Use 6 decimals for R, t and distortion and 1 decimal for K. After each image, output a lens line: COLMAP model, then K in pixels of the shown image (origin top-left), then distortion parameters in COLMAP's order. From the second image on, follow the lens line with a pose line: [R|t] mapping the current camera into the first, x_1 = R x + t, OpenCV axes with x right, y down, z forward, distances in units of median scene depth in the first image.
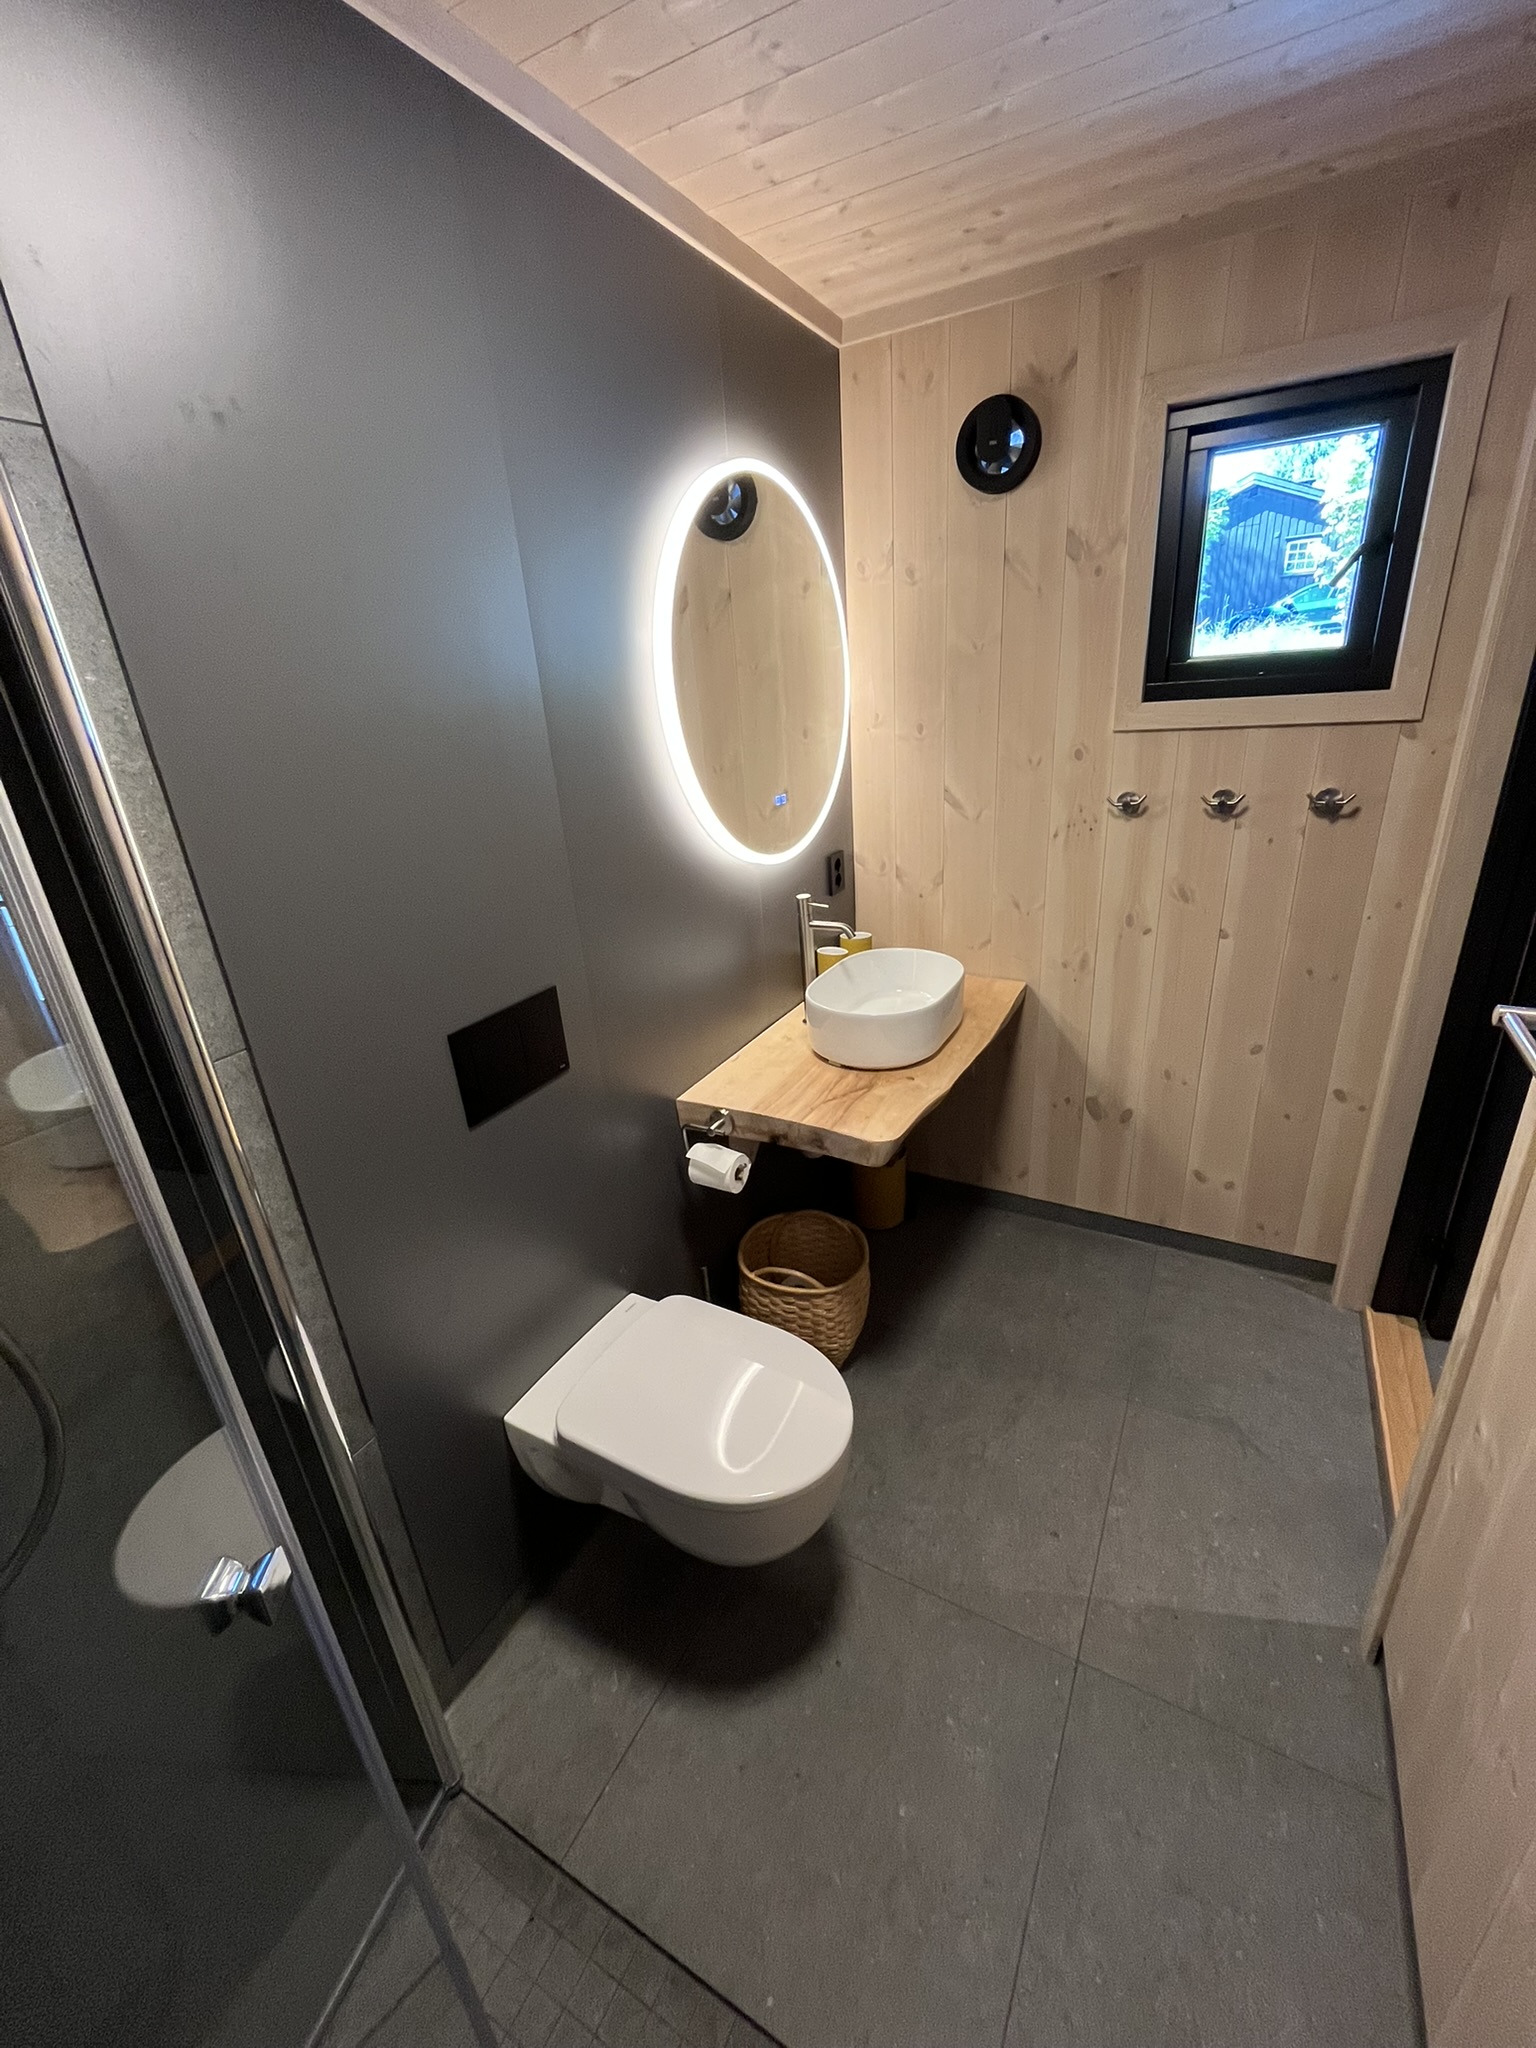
lens RADIAL K [[834.2, 0, 769.5], [0, 834.2, 1019.1], [0, 0, 1]] dist [-0.000563, 0.000334]
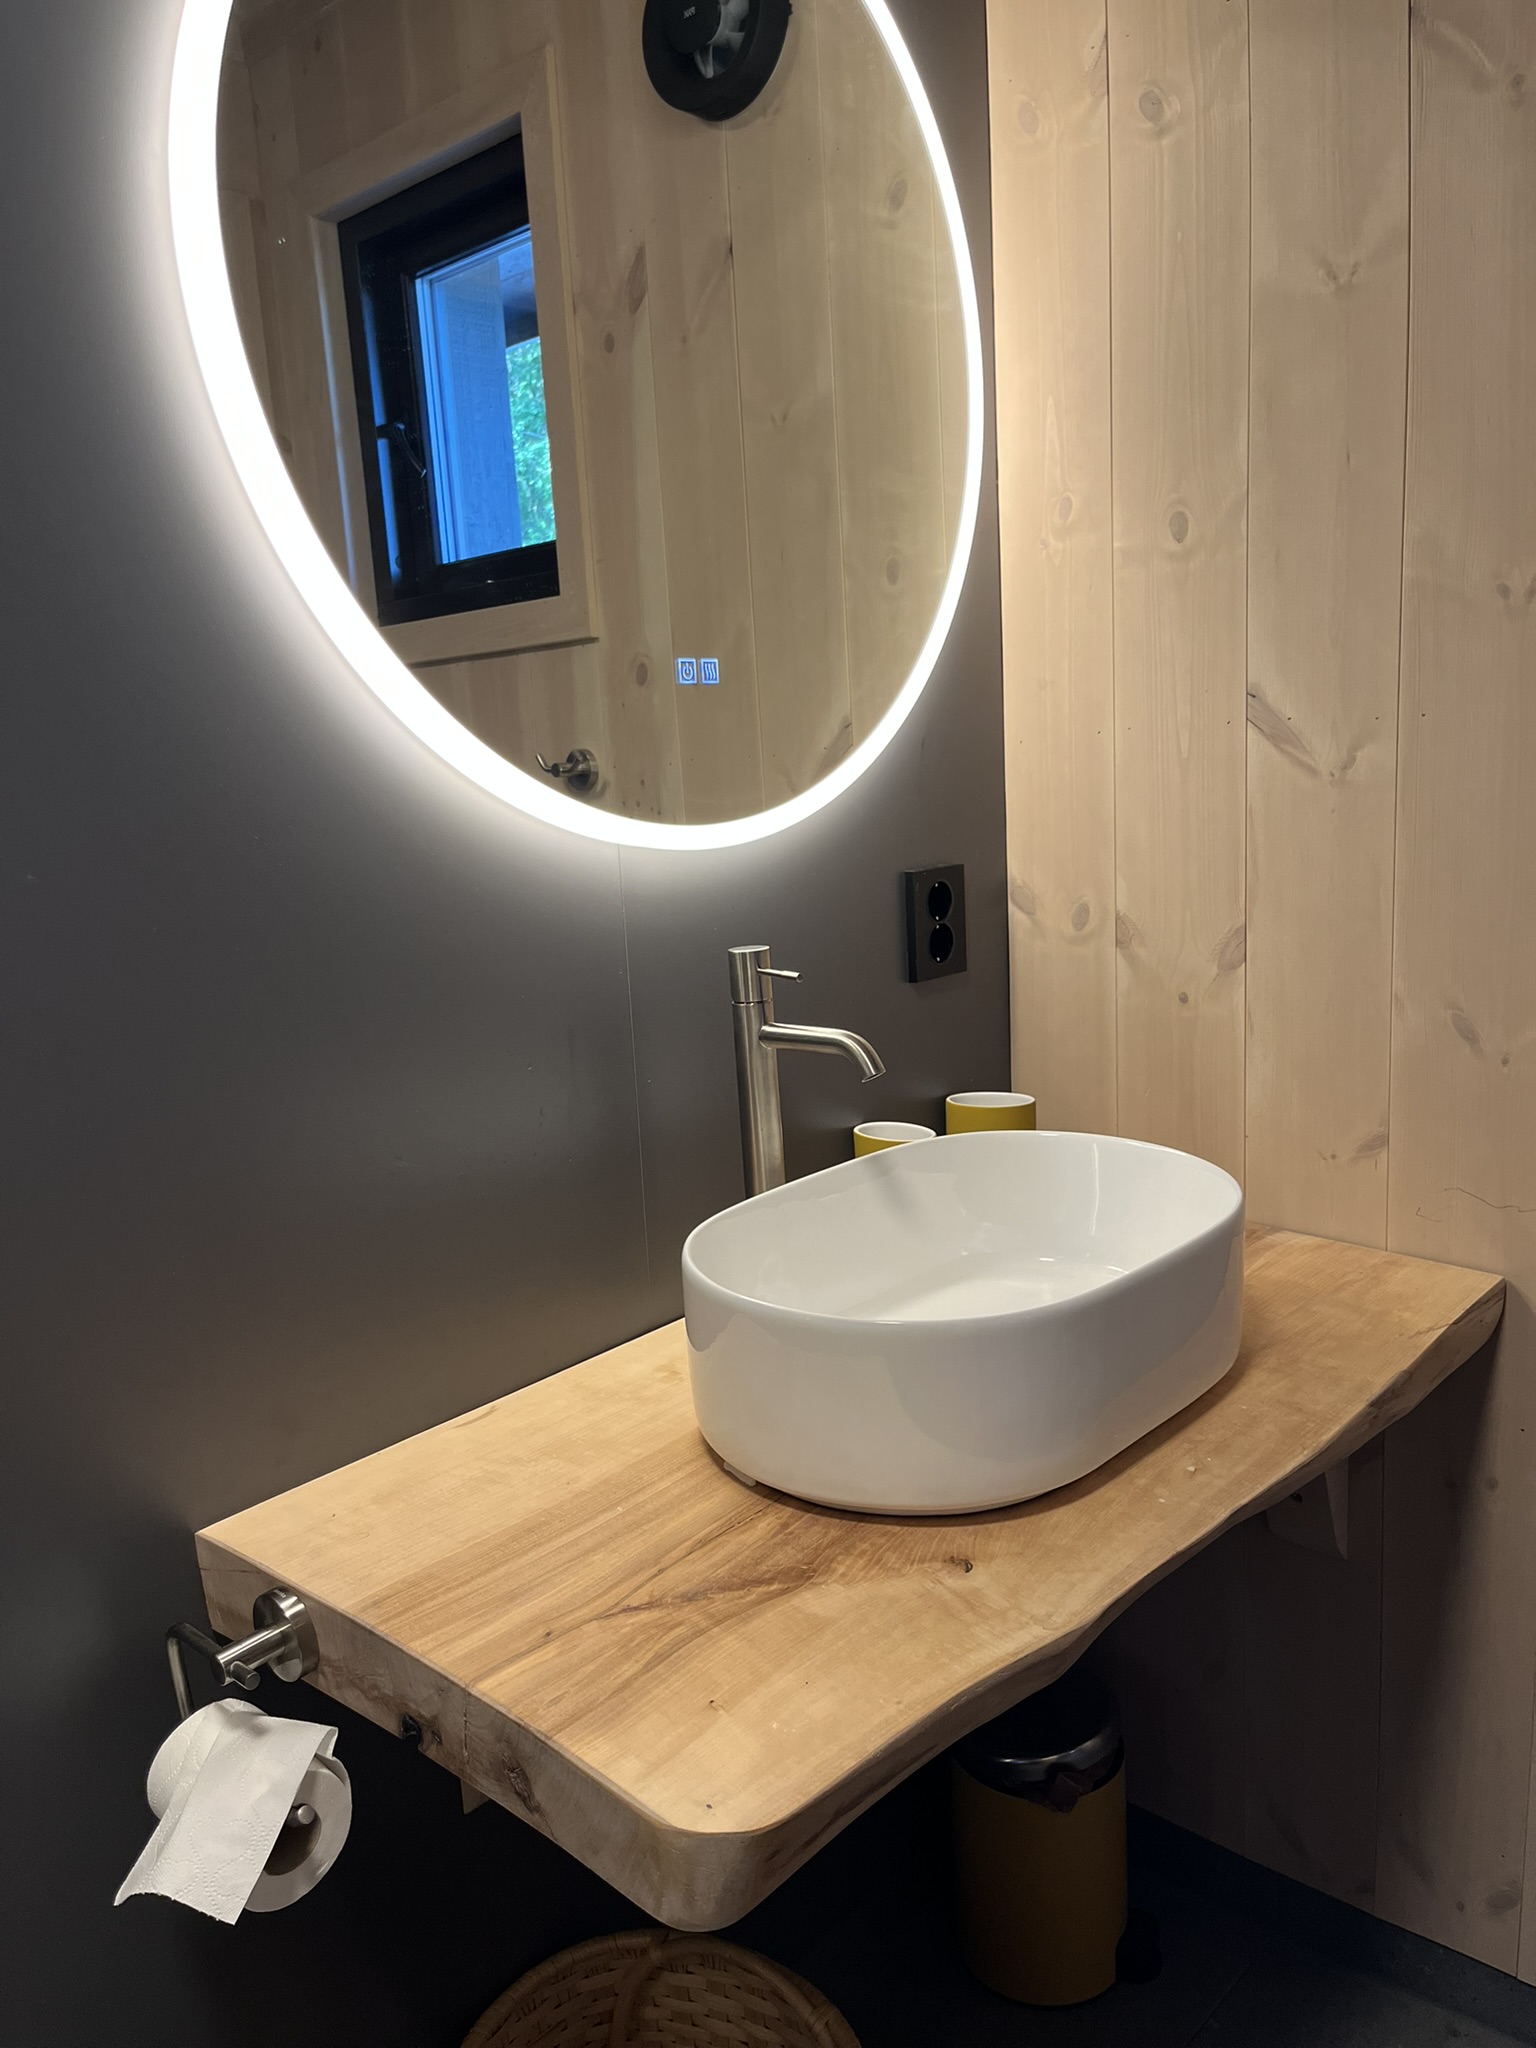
lens RADIAL K [[1551.8, 0, 763.7], [0, 1551.8, 1034.1], [0, 0, 1]] dist [0.060181, -0.080496]
pose [[0.970286, 0.054382, -0.235769, 0.191868], [-0.096472, 0.980563, -0.170846, -0.006042], [0.221895, 0.188515, 0.956674, 0.394017]]
